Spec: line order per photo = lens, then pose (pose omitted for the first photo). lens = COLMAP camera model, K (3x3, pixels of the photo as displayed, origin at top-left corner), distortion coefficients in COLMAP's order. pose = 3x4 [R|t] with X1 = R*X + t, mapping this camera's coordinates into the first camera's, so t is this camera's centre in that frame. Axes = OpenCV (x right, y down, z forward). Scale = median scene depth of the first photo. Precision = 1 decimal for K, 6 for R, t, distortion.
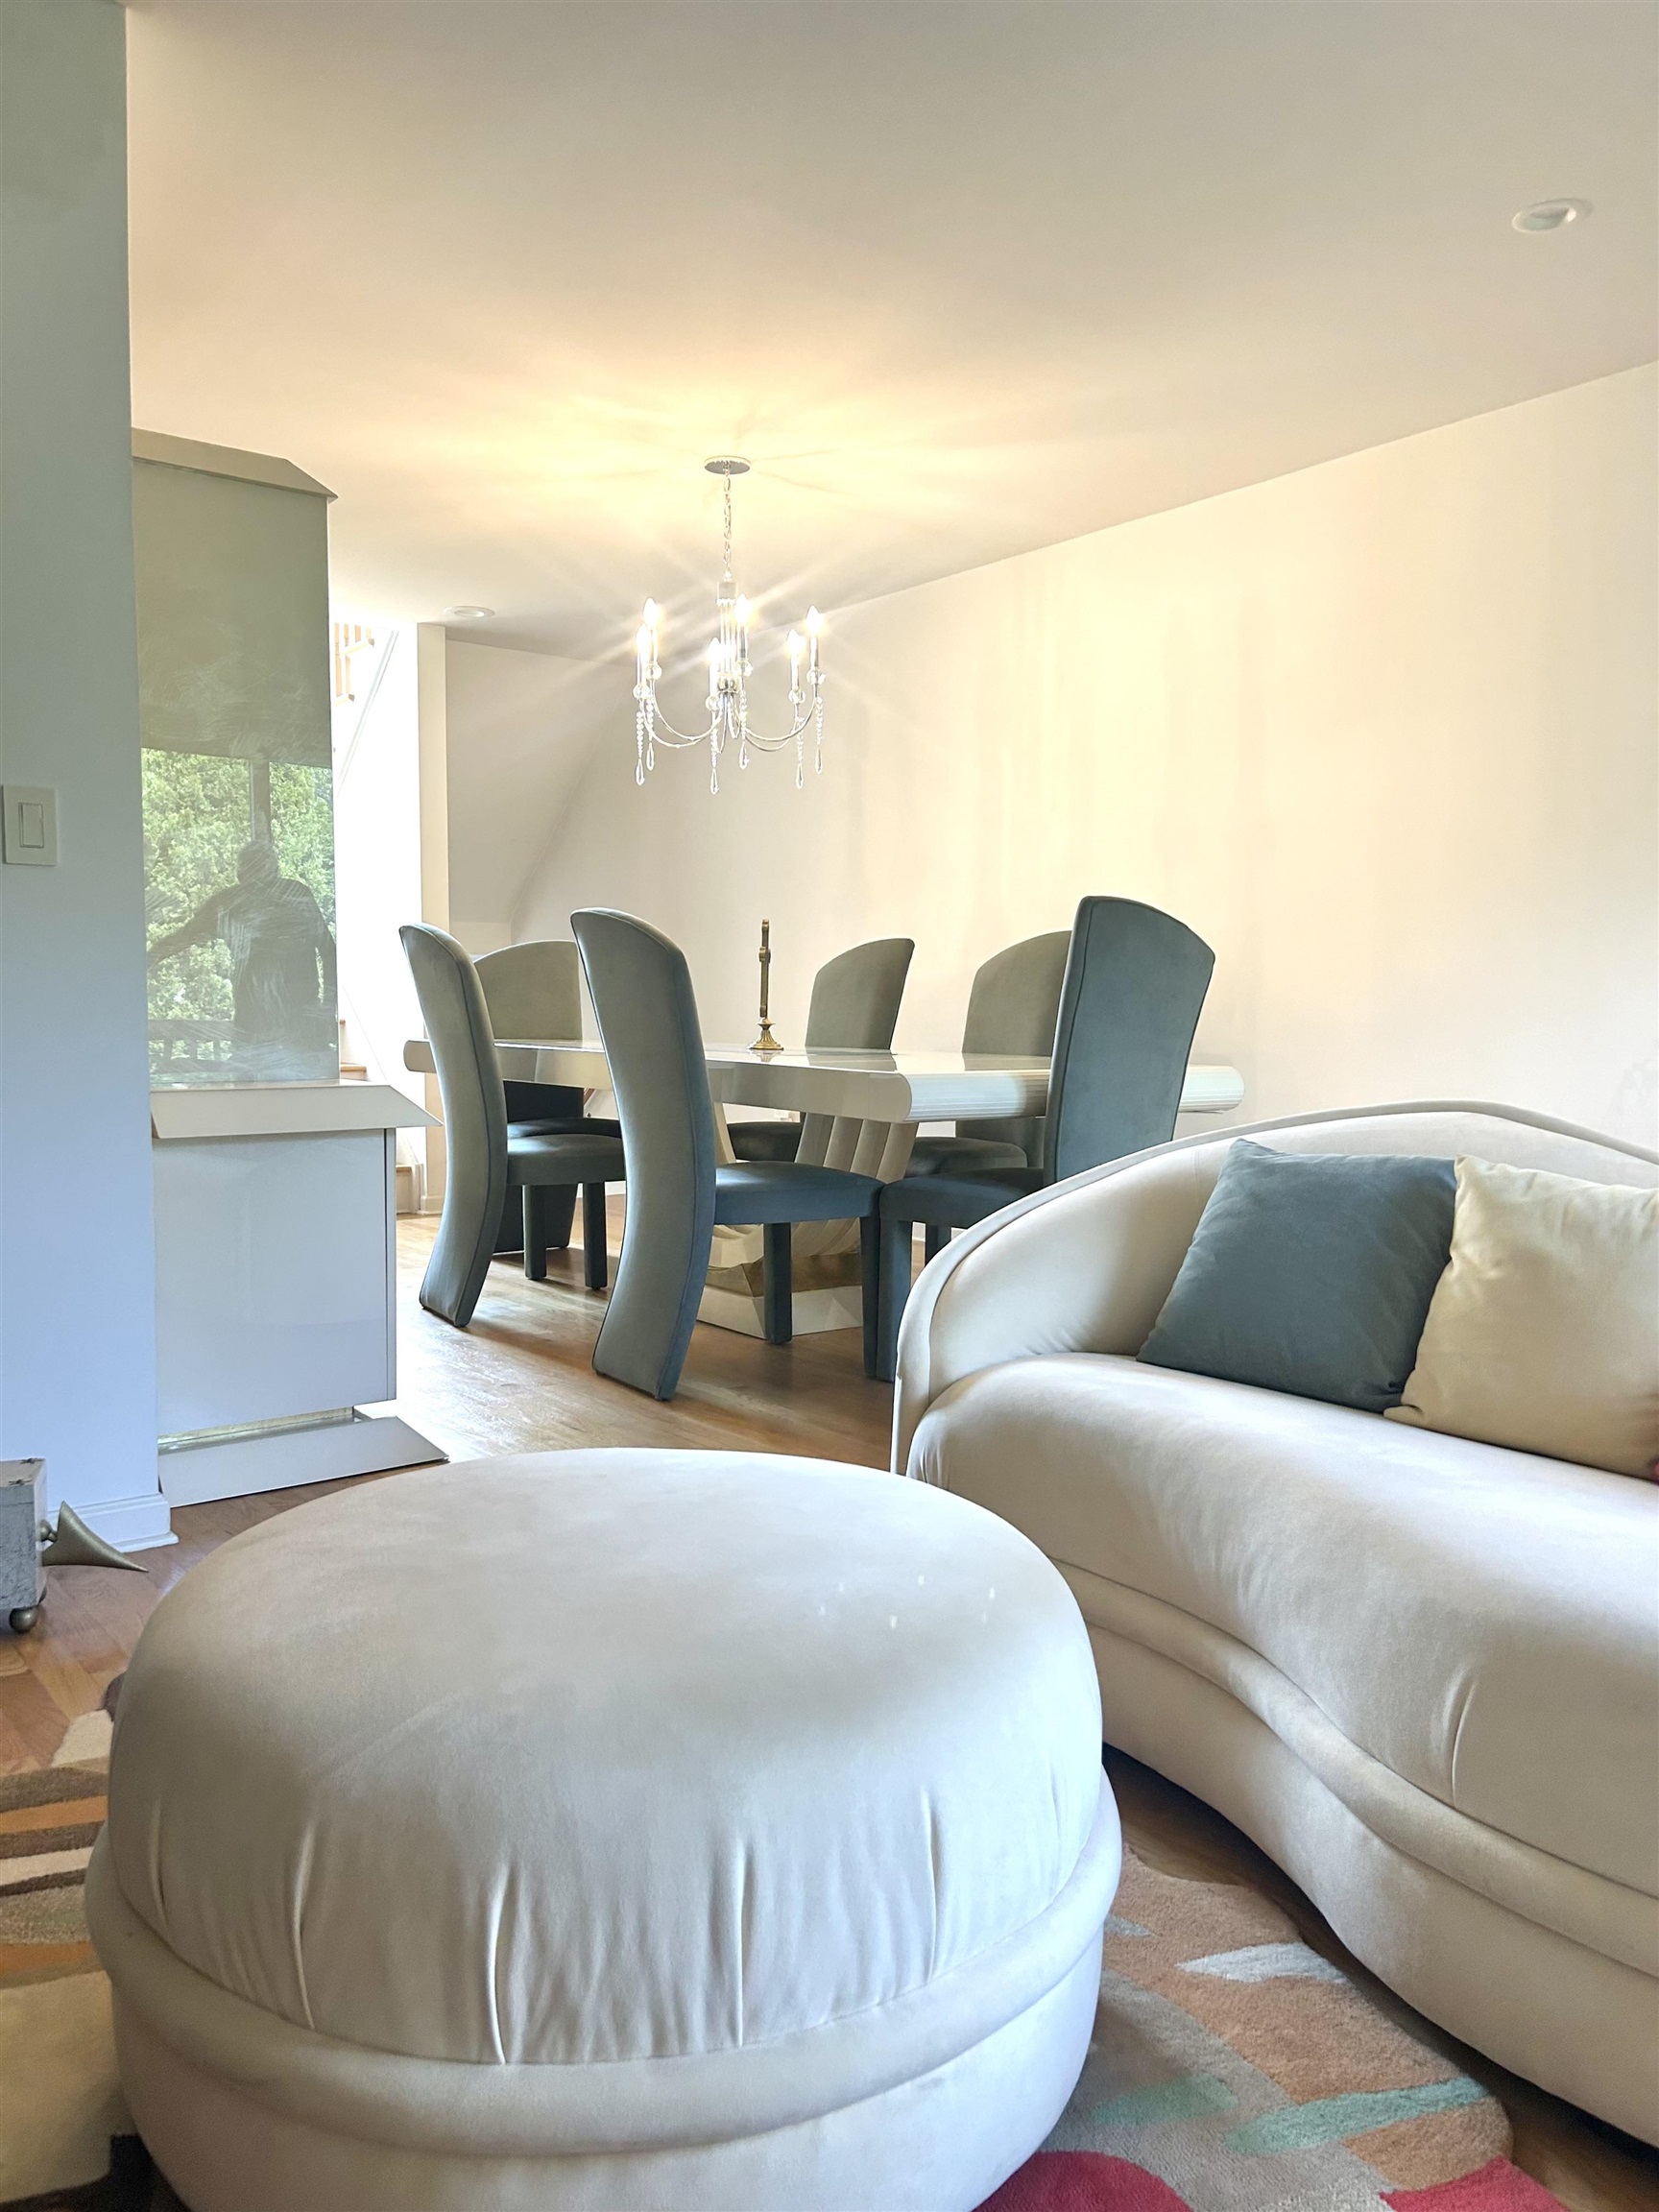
lens RADIAL K [[1683.1, 0, 819.4], [0, 1683.1, 1111.6], [0, 0, 1]] dist [0.057921, -0.067056]
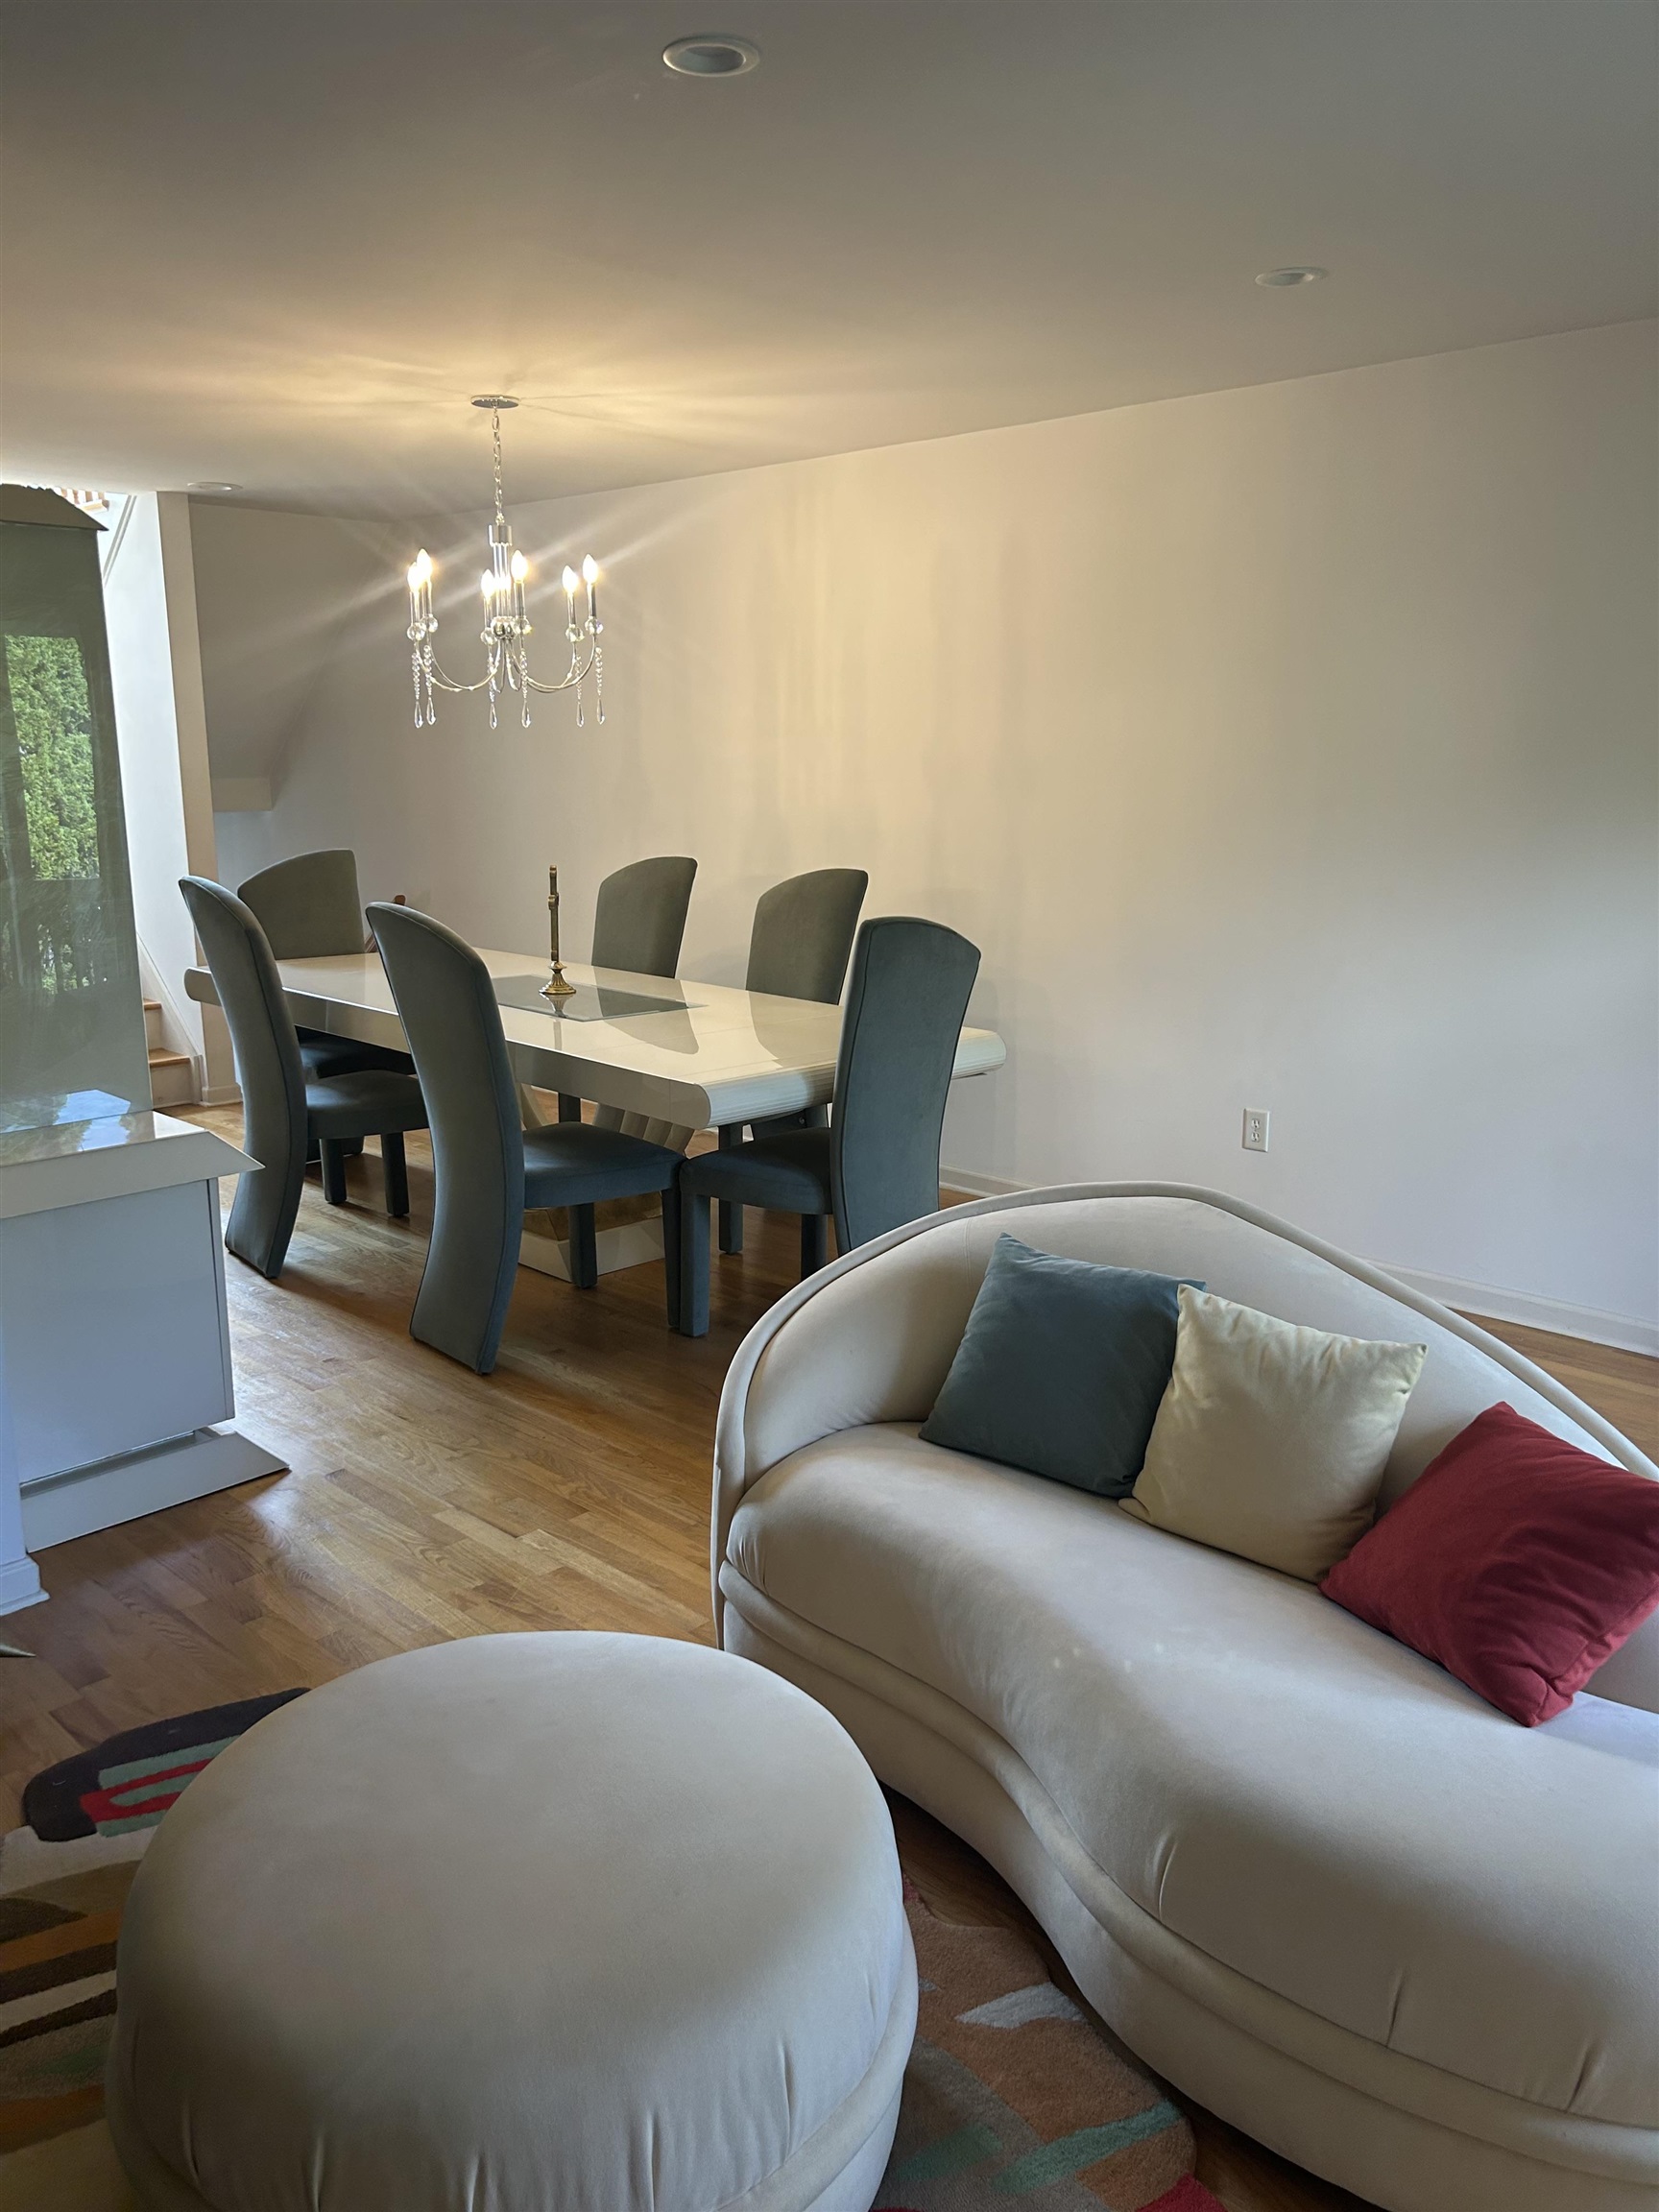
lens RADIAL K [[1683.1, 0, 829.1], [0, 1683.1, 1117.7], [0, 0, 1]] dist [0.057921, -0.067056]
pose [[0.989668, -0.035130, 0.139009, -0.030752], [0.013360, 0.987896, 0.154544, -0.267106], [-0.142755, -0.151090, 0.978158, -0.111061]]
